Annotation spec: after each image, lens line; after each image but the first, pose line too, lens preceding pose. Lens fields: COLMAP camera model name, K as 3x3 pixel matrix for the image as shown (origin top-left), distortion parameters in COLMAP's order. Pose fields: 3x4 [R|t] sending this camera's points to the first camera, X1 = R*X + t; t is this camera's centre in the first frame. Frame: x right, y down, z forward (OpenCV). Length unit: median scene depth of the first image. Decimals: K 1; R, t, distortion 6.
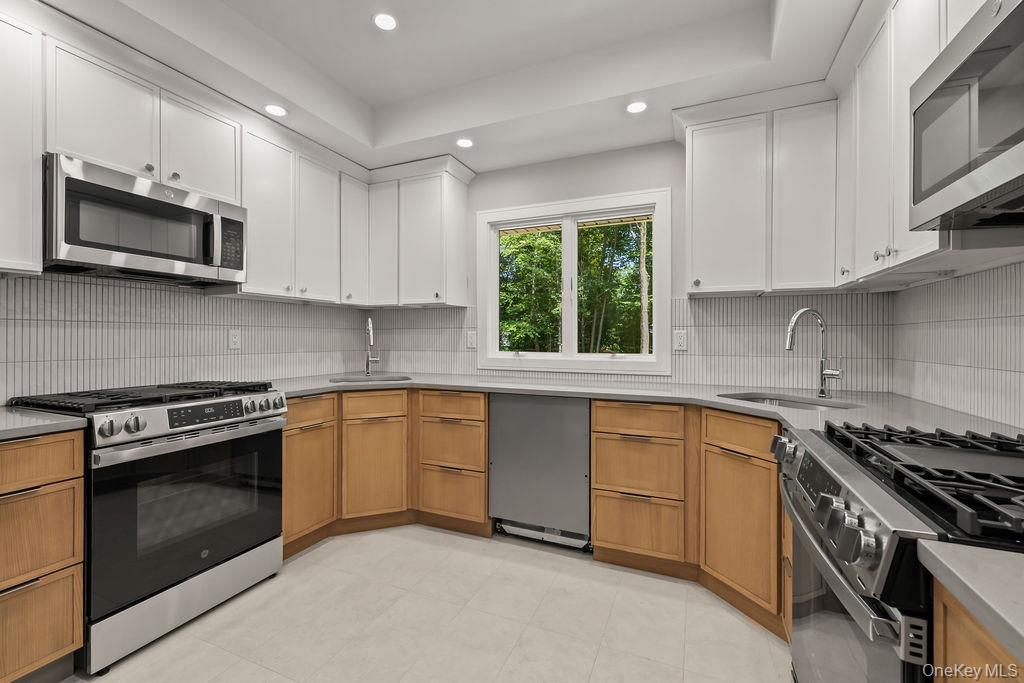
lens RADIAL K [[429.3, 0, 510.4], [0, 429.3, 335.7], [0, 0, 1]] dist [0.002863, 0.000487]
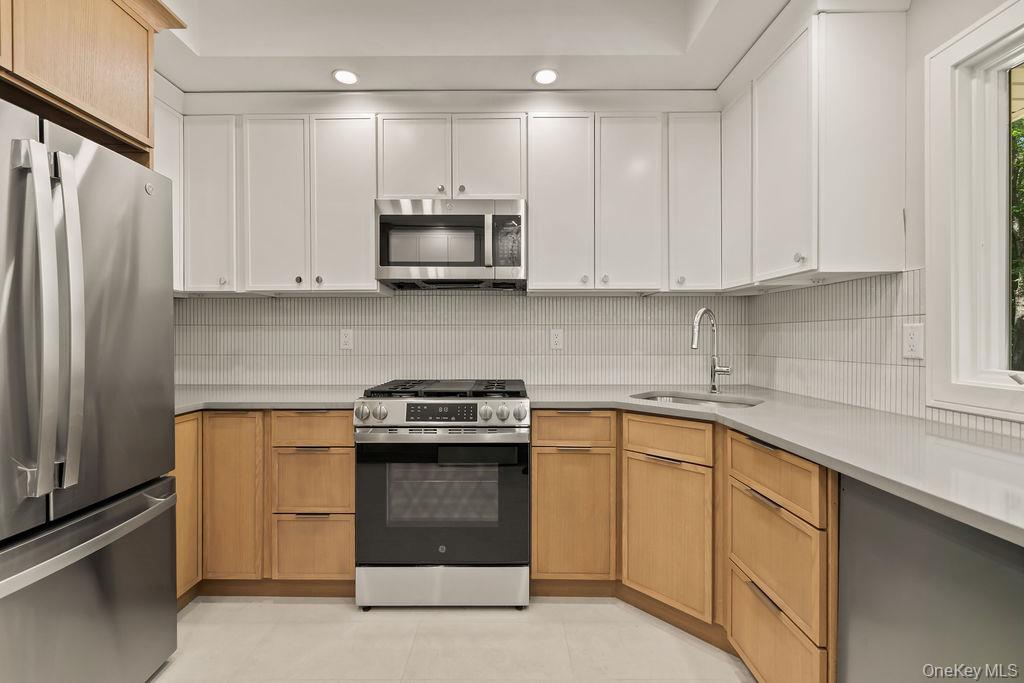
lens RADIAL K [[429.3, 0, 511.3], [0, 429.3, 339.2], [0, 0, 1]] dist [0.002863, 0.000487]
pose [[0.399885, 0.003403, -0.916559, 0.219175], [0.007554, 0.999947, 0.007009, 0.001246], [0.916534, -0.009727, 0.399838, 0.564715]]
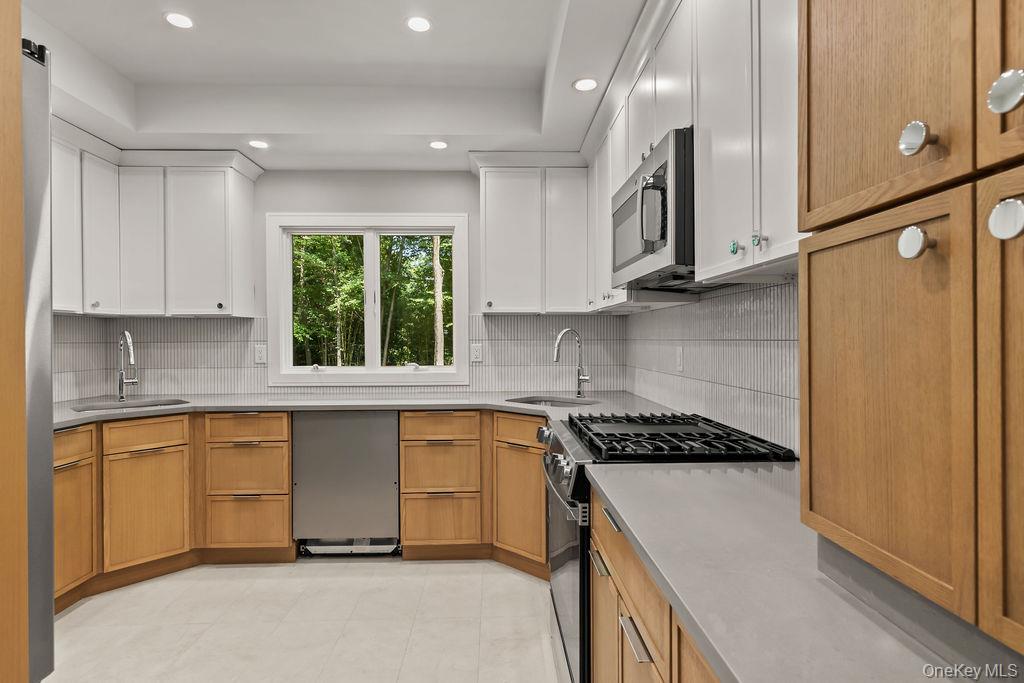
lens RADIAL K [[511.6, 0, 505.9], [0, 511.6, 339.8], [0, 0, 1]] dist [0.004654, -0.000126]
pose [[0.906880, -0.007737, 0.421318, -0.103328], [0.005291, 0.999962, 0.006974, -0.035123], [-0.421355, -0.004095, 0.906886, -0.256996]]
